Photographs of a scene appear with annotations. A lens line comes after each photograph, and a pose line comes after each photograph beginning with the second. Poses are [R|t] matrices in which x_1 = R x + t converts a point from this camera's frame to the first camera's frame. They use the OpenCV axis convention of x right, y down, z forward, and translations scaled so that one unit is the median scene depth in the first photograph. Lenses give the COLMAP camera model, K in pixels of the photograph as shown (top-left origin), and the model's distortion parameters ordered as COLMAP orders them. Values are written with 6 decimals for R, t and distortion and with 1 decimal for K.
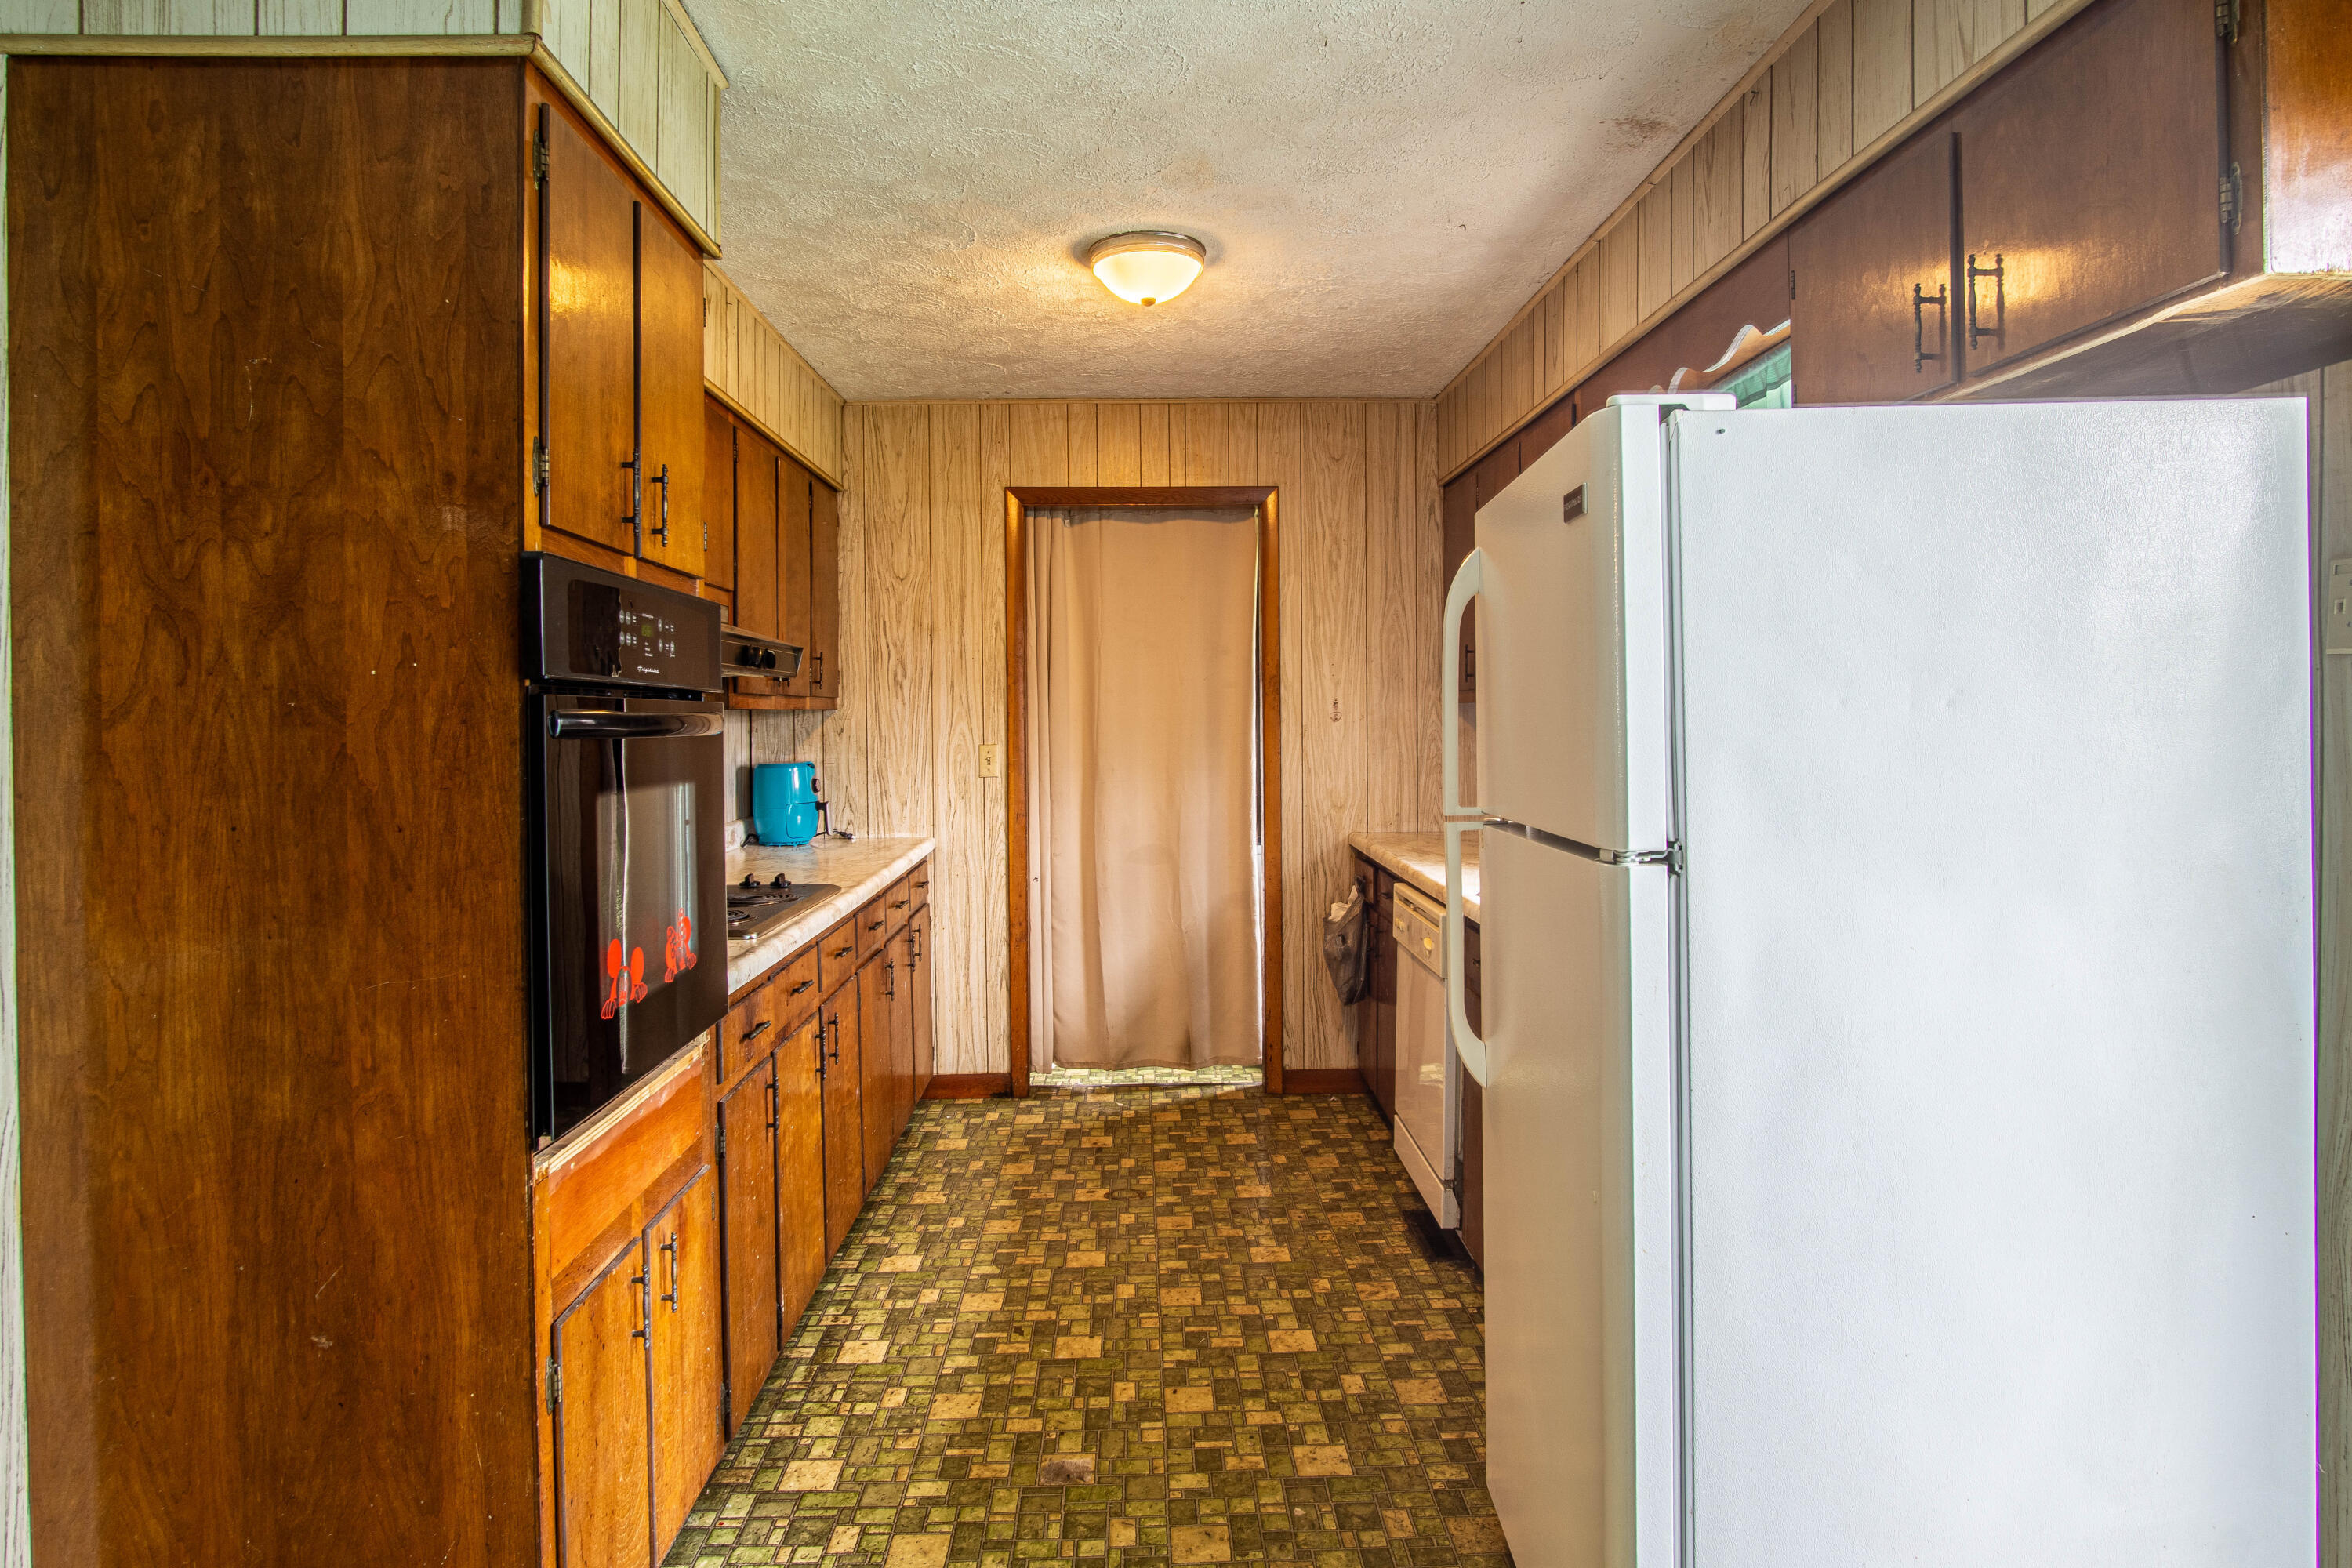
lens RADIAL K [[1318.8, 0, 1196.6], [0, 1318.8, 748.8], [0, 0, 1]] dist [-0.029500, 0.006281]
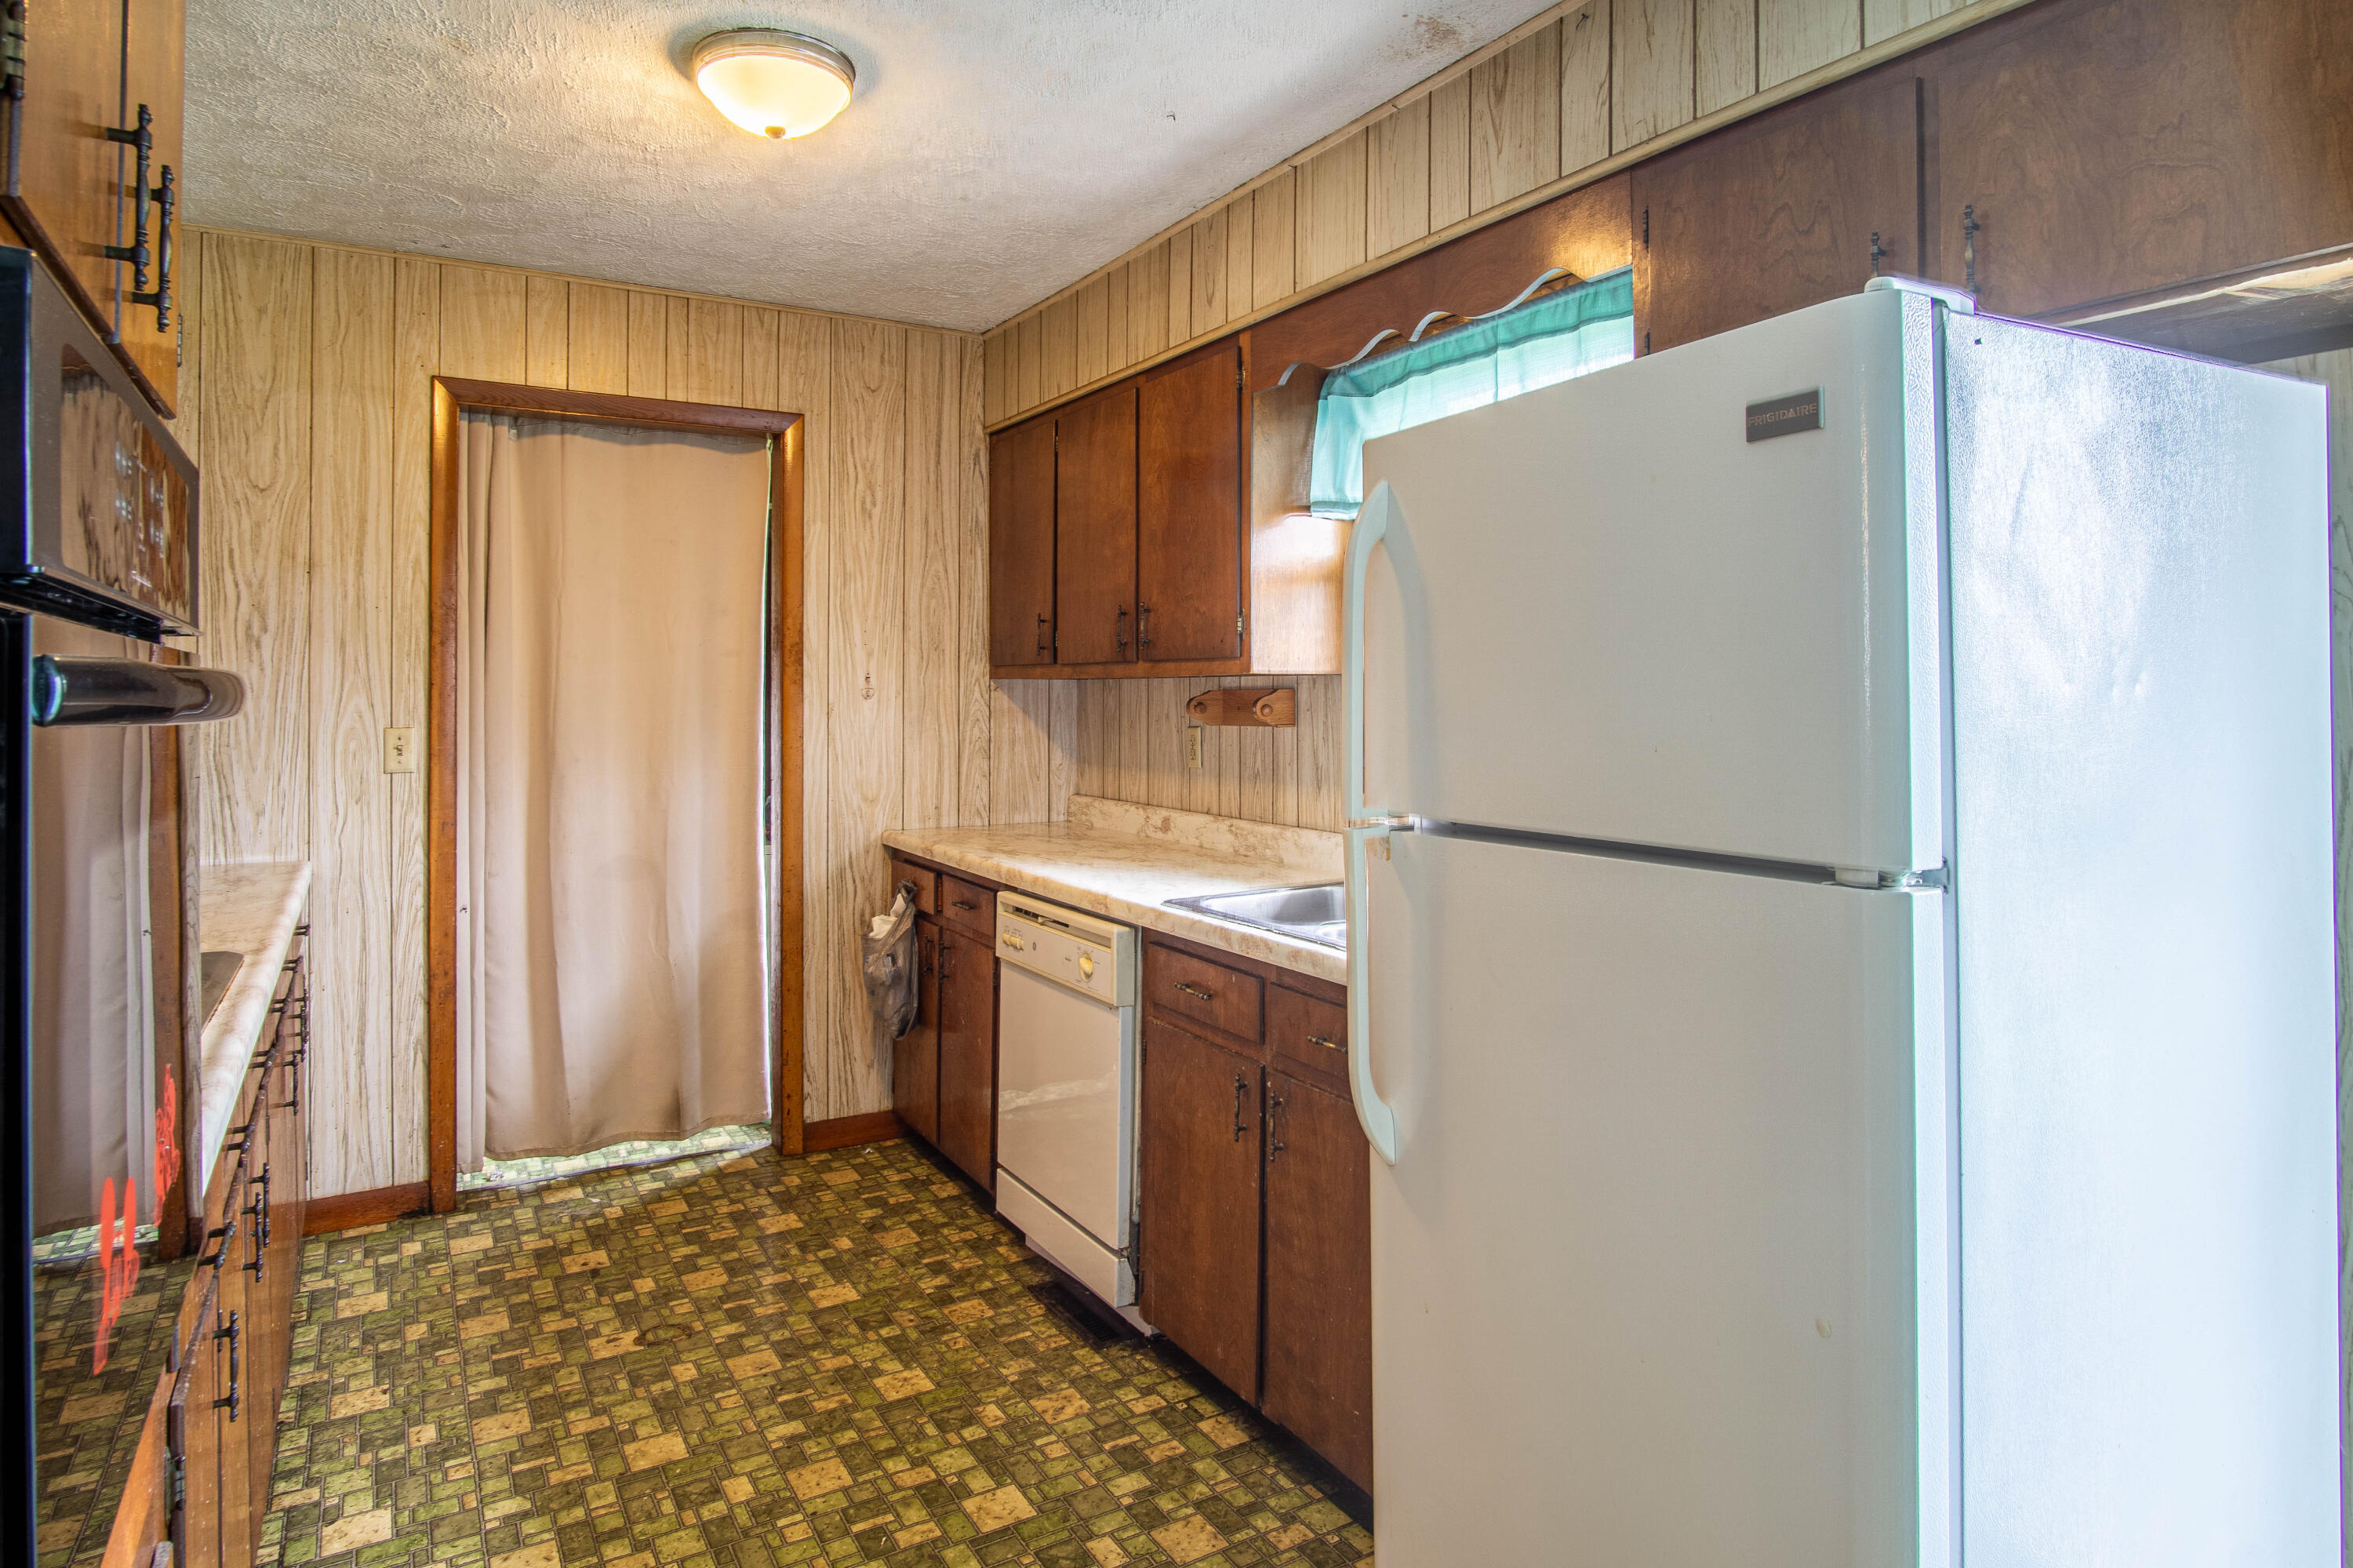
lens RADIAL K [[1319.4, 0, 1158.0], [0, 1319.4, 691.8], [0, 0, 1]] dist [-0.029500, 0.006281]
pose [[0.879623, 0.009905, 0.475569, -0.139347], [0.003043, 0.999646, -0.026449, -0.002623], [-0.475662, 0.024712, 0.879281, 0.180440]]
